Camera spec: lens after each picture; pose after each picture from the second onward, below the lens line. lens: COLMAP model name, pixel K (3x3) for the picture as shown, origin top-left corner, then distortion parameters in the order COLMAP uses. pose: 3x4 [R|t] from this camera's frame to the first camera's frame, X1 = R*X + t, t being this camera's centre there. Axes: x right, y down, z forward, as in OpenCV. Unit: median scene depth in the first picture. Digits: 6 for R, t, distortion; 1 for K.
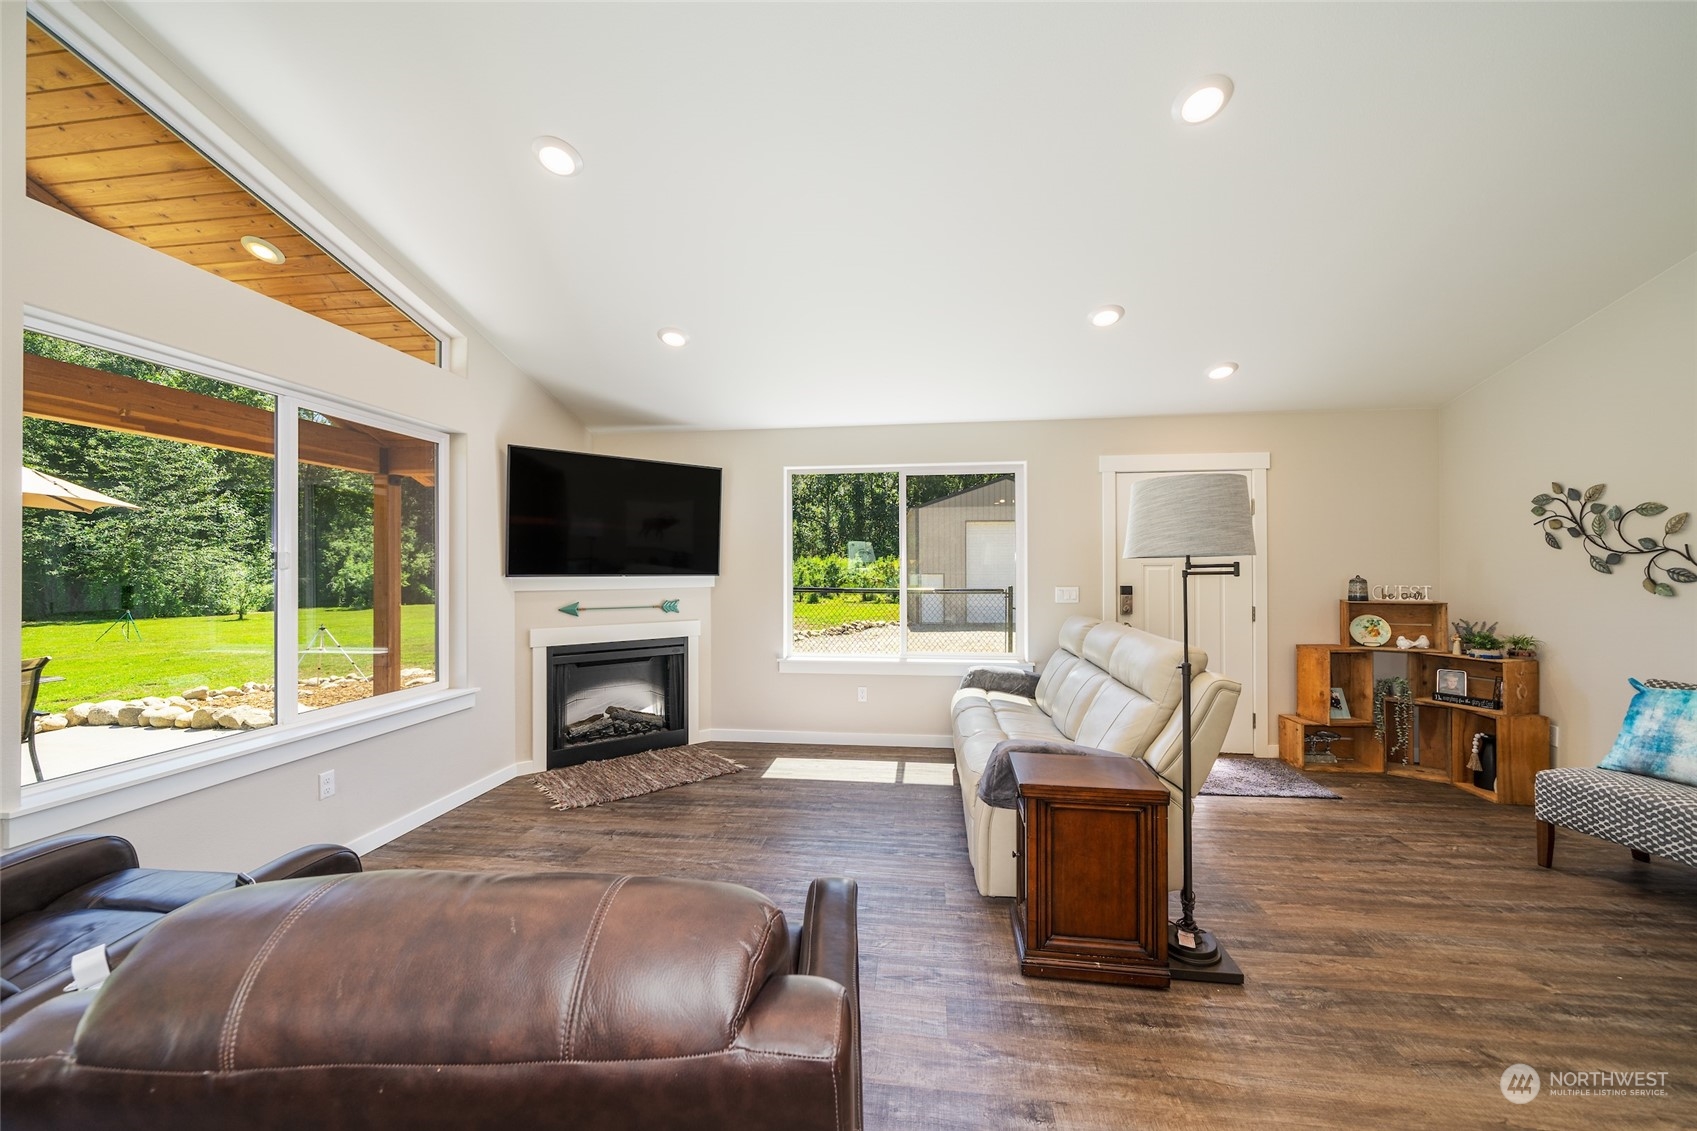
lens RADIAL K [[641.3, 0, 844.5], [0, 641.3, 568.6], [0, 0, 1]] dist [-0.001353, -0.000015]
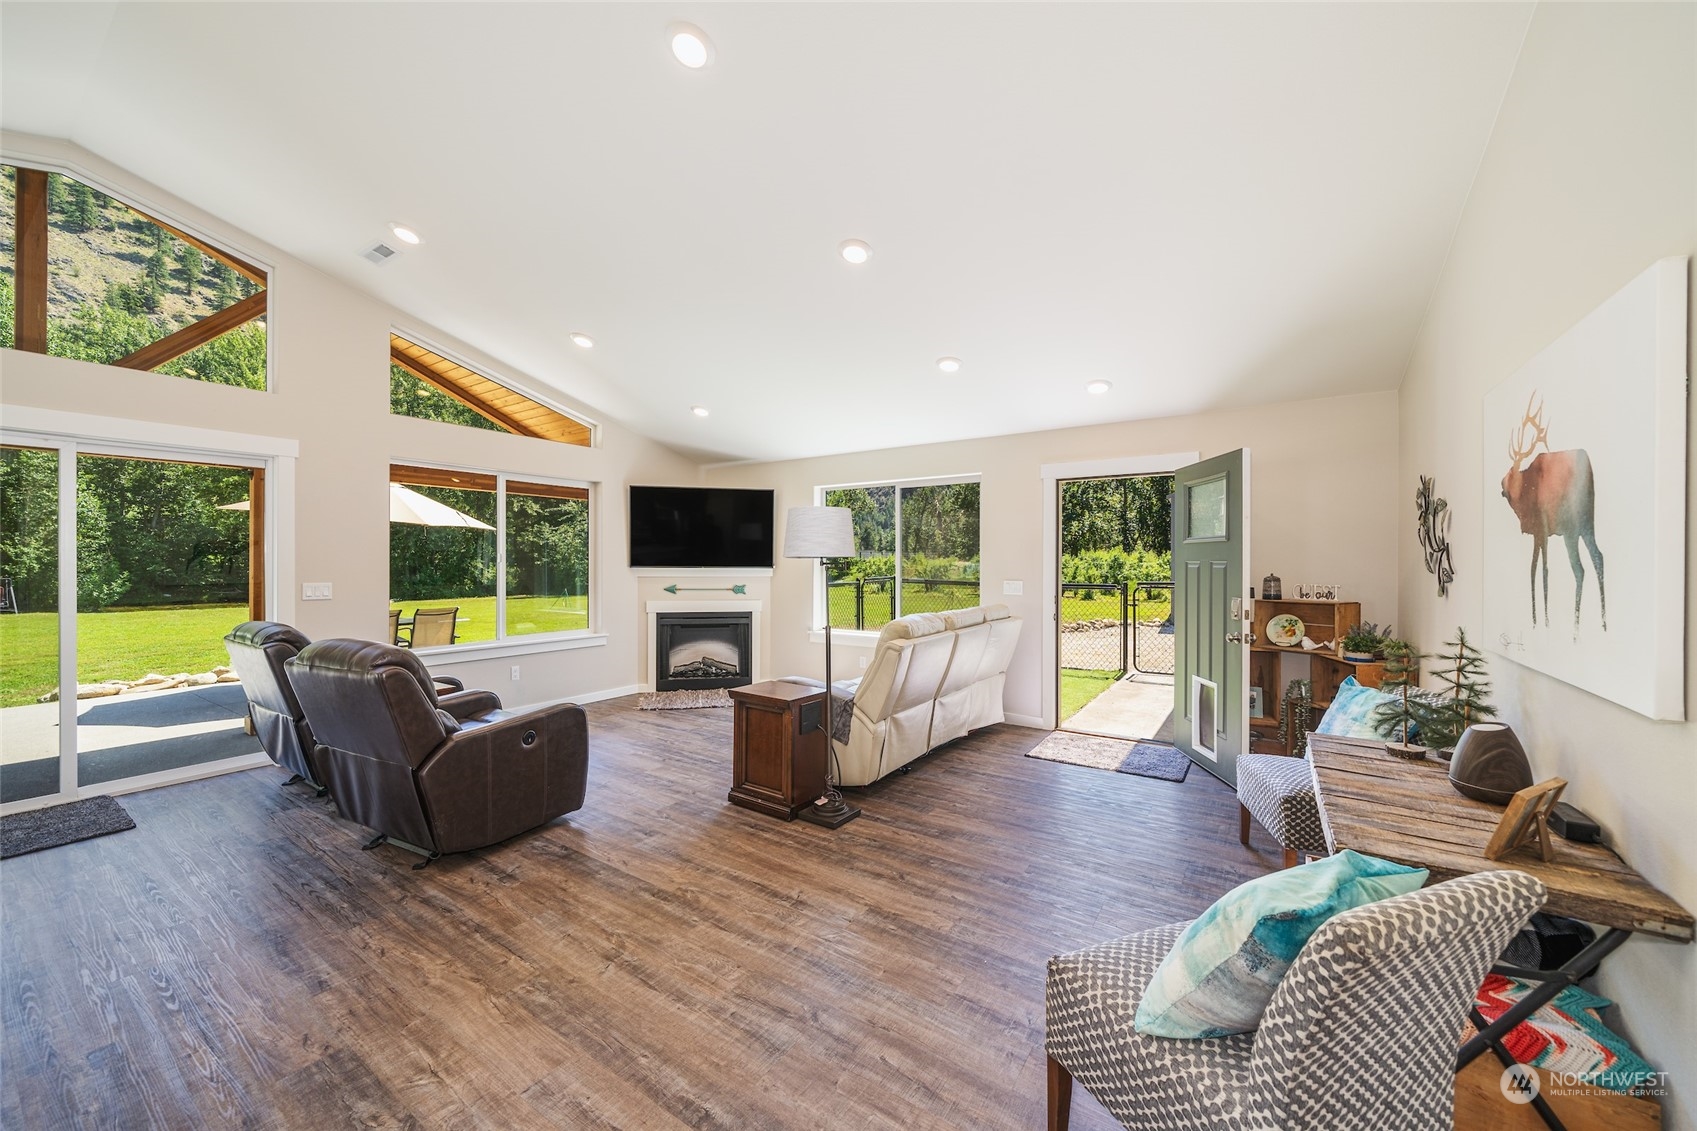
lens RADIAL K [[668.4, 0, 838.5], [0, 668.4, 564.0], [0, 0, 1]] dist [-0.001152, 0.000090]
pose [[0.880564, 0.006557, -0.473882, 0.672139], [-0.005322, 0.999978, 0.003947, -0.004397], [0.473897, -0.000953, 0.880580, -0.212493]]
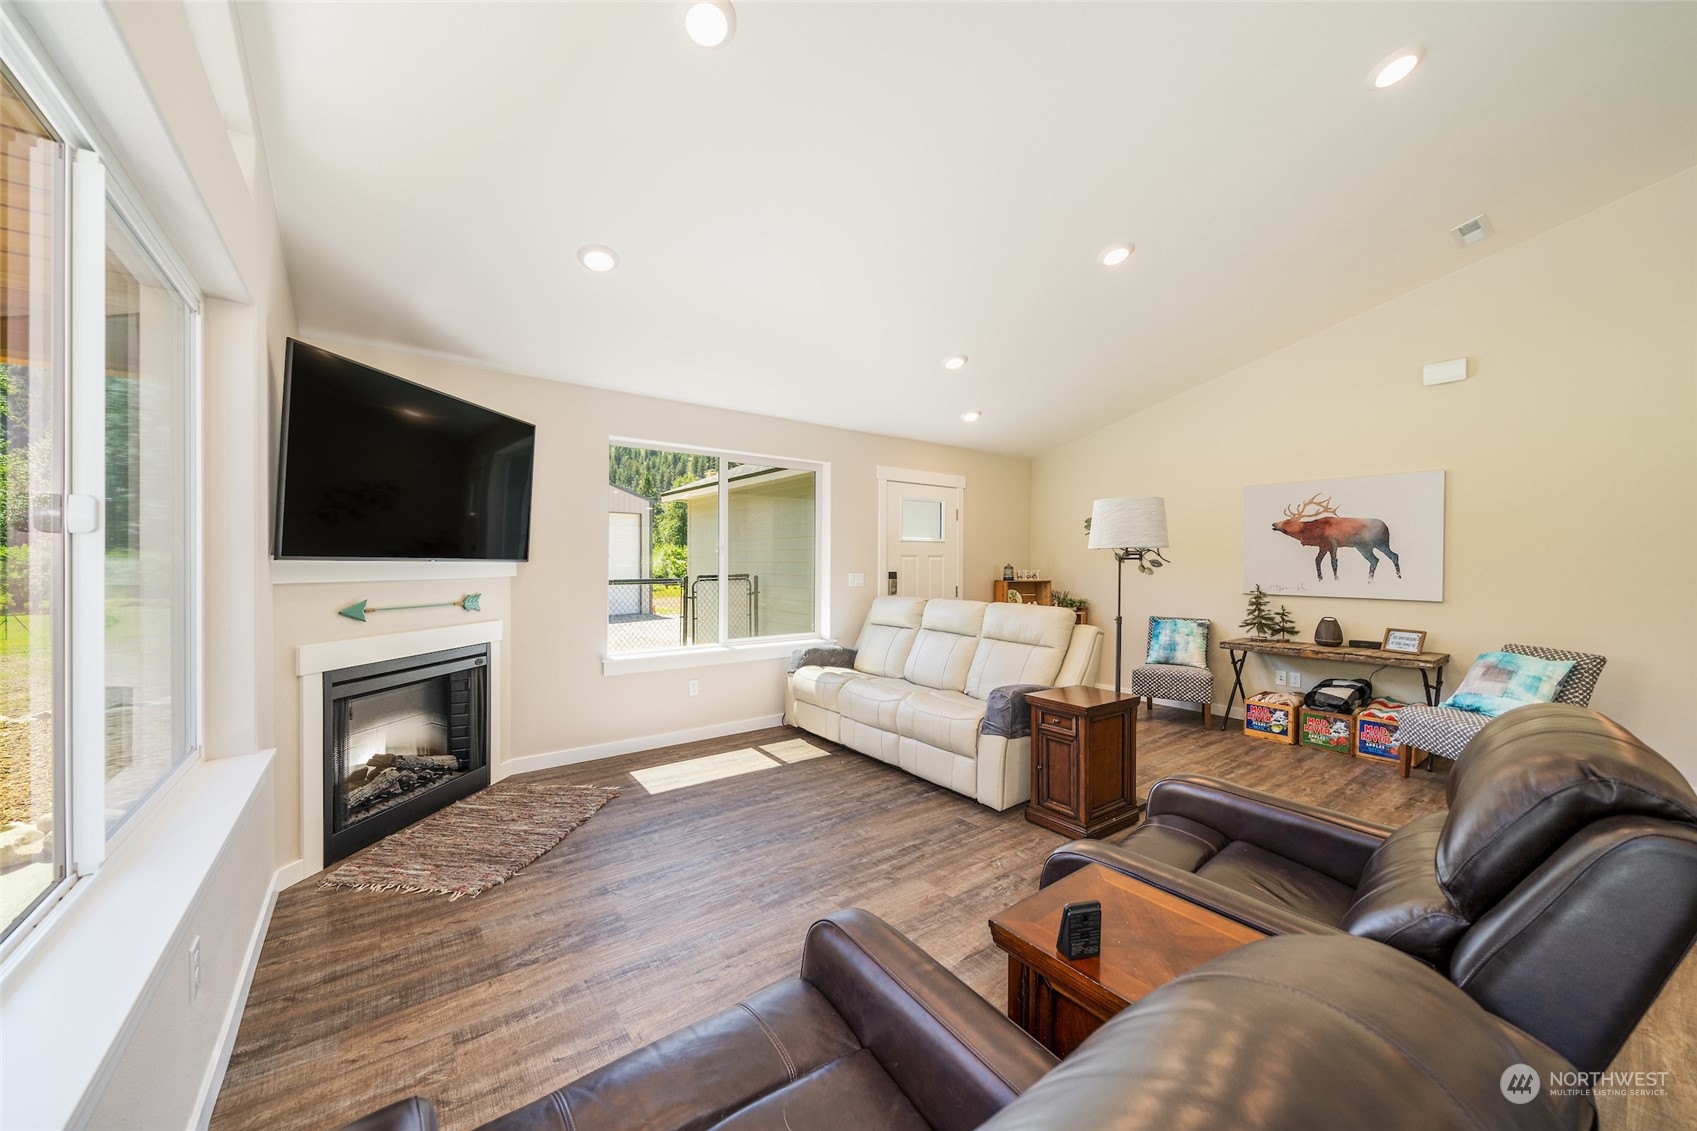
lens RADIAL K [[642.3, 0, 848.5], [0, 642.3, 565.5], [0, 0, 1]] dist [-0.000386, 0.000063]
pose [[0.703249, 0.002802, 0.710938, -0.532371], [-0.006891, 0.999972, 0.002876, 0.012083], [-0.710910, -0.006922, 0.703249, 0.188158]]
